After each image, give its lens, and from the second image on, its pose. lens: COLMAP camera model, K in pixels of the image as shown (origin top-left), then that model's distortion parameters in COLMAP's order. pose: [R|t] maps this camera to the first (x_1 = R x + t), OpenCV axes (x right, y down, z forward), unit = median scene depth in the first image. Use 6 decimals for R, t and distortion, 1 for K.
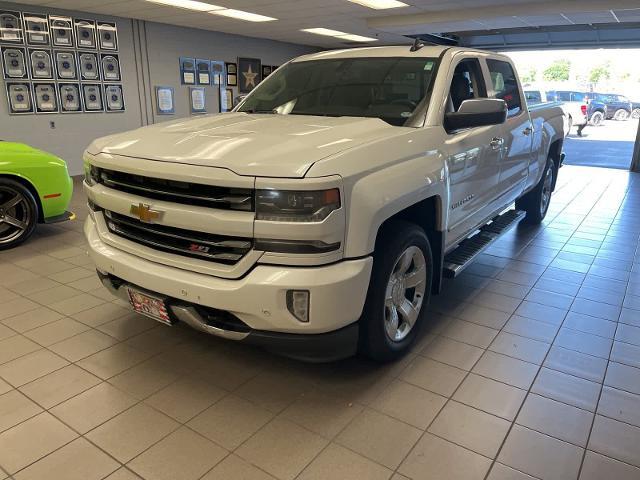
lens RADIAL K [[495.2, 0, 320.0], [0, 495.2, 240.0], [0, 0, 1]] dist [0.005444, 0.002782]
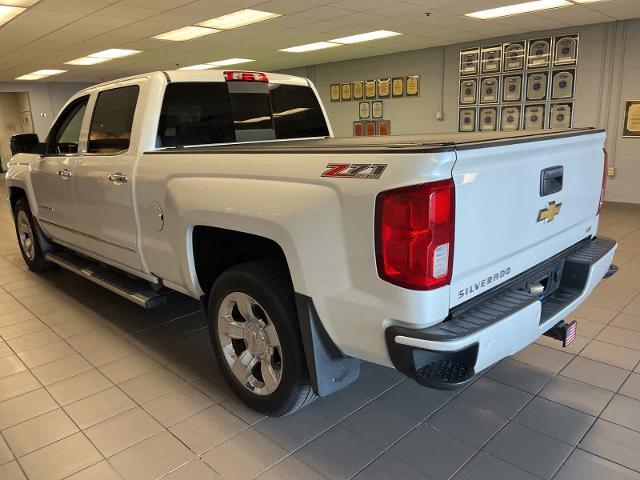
lens RADIAL K [[486.4, 0, 320.0], [0, 486.4, 240.0], [0, 0, 1]] dist [-0.007364, -0.006345]
pose [[-0.173837, 0.242168, -0.954534, 0.646759], [-0.244805, 0.928238, 0.280079, -0.265488], [0.953861, 0.282363, -0.102078, 0.881691]]
